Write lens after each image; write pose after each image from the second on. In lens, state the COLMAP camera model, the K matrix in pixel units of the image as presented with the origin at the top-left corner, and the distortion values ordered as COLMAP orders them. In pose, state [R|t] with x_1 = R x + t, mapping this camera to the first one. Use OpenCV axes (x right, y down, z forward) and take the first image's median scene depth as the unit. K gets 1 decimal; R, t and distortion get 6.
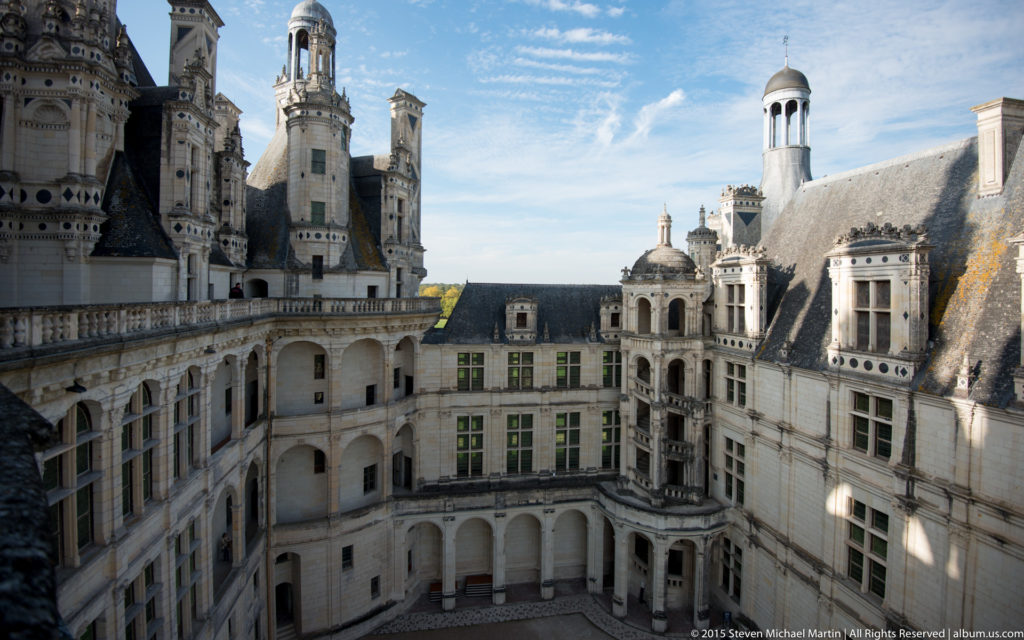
lens RADIAL K [[484.9, 0, 516.9], [0, 484.9, 303.7], [0, 0, 1]] dist [-0.036737, -0.001323]
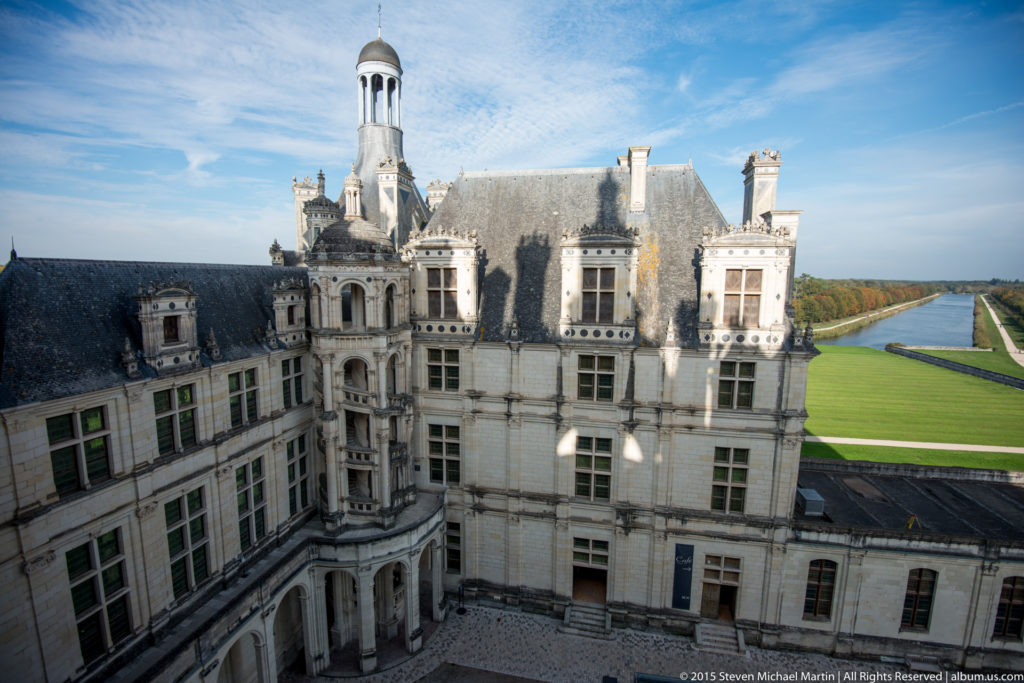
lens RADIAL K [[469.6, 0, 512.0], [0, 469.6, 341.5], [0, 0, 1]] dist [-0.000263, -0.000280]
pose [[0.379936, -0.132095, 0.915532, -0.376991], [0.018365, 0.990633, 0.135309, -0.019295], [-0.924830, -0.034595, 0.378803, 0.509393]]
